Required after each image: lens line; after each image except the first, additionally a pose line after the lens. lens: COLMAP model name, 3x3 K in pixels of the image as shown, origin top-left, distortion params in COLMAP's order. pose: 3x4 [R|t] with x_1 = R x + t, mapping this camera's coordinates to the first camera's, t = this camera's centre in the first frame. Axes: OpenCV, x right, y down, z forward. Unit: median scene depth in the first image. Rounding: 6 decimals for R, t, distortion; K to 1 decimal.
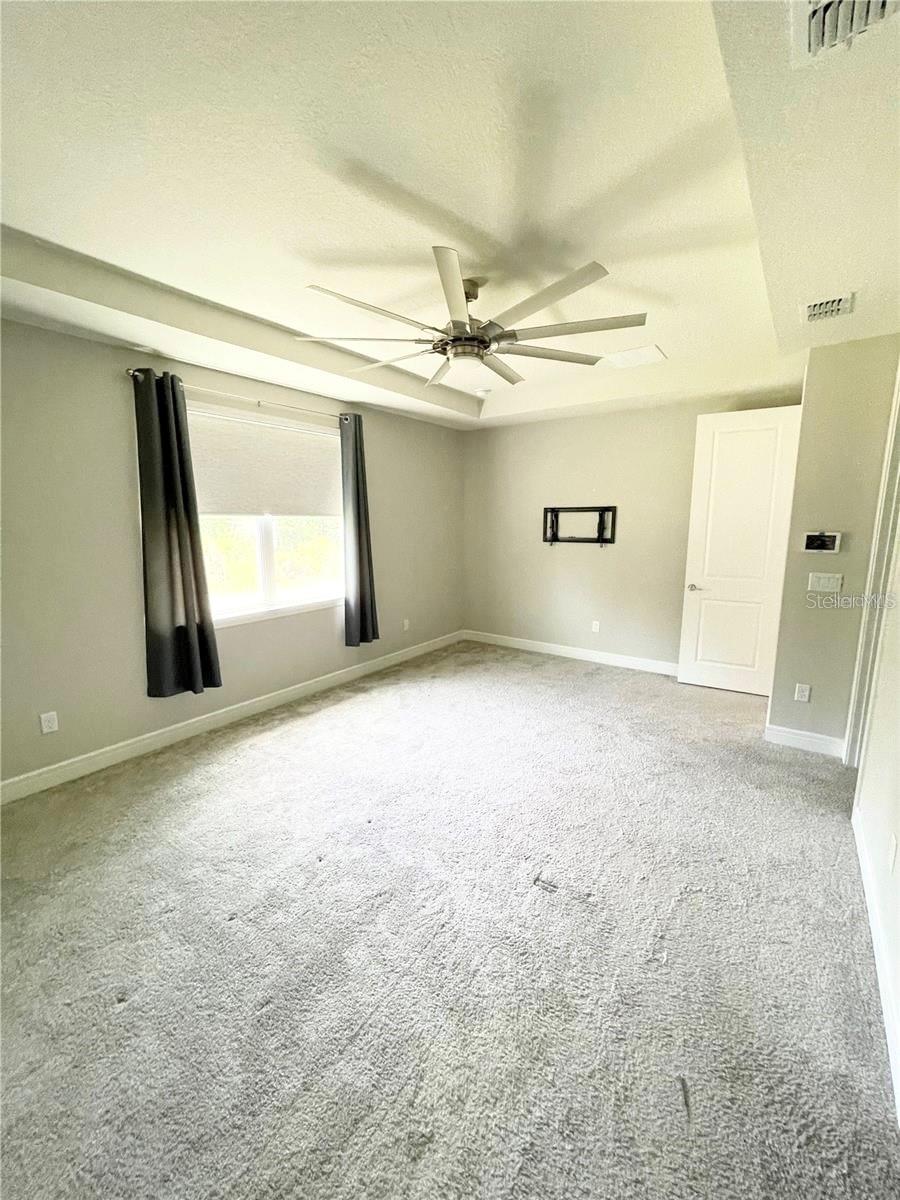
lens RADIAL K [[487.7, 0, 450.0], [0, 487.7, 600.0], [0, 0, 1]] dist [-0.010022, 0.000069]
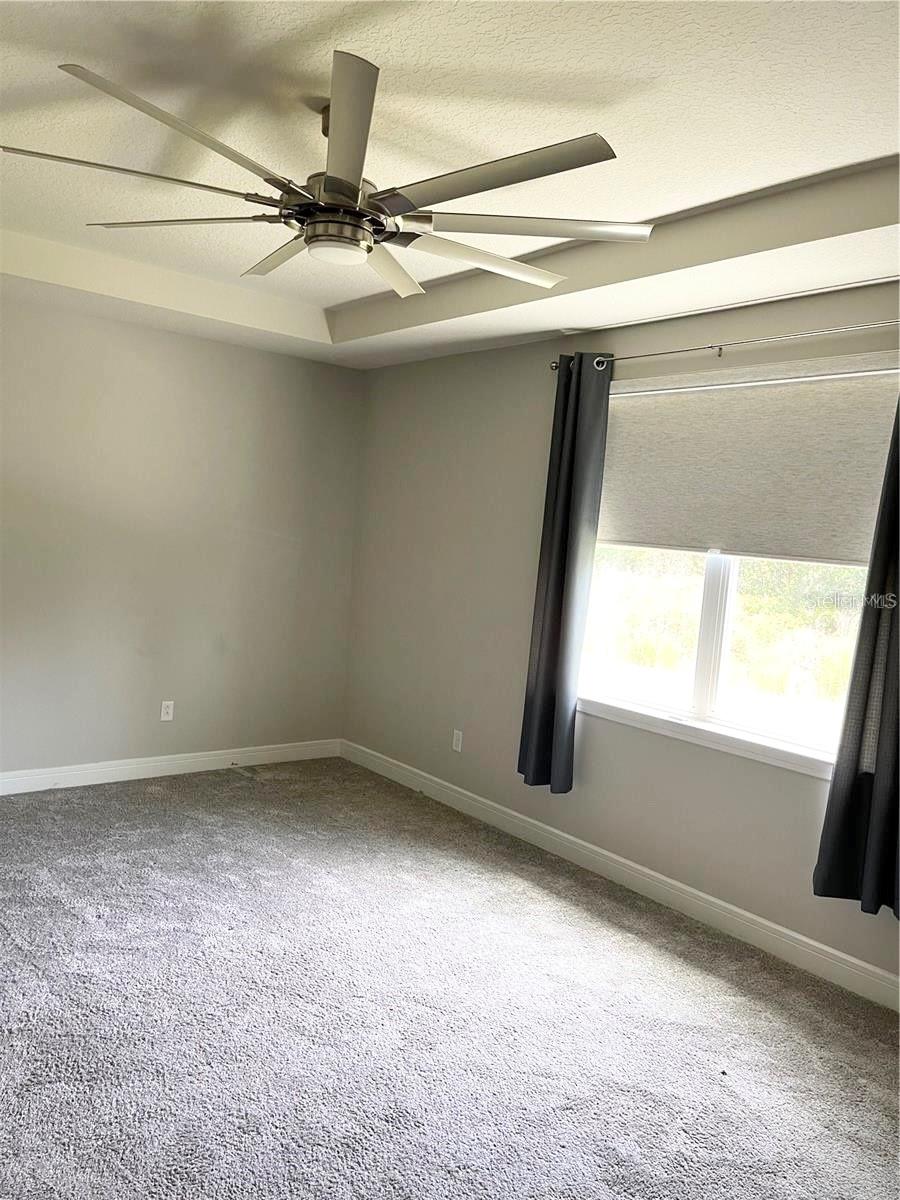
lens RADIAL K [[905.1, 0, 450.0], [0, 905.1, 600.0], [0, 0, 1]] dist [0.010874, 0.000093]
pose [[-0.264355, 0.070579, -0.961839, 0.722514], [-0.232227, 0.963315, 0.134514, -0.206842], [0.936049, 0.258925, -0.238267, 1.063082]]
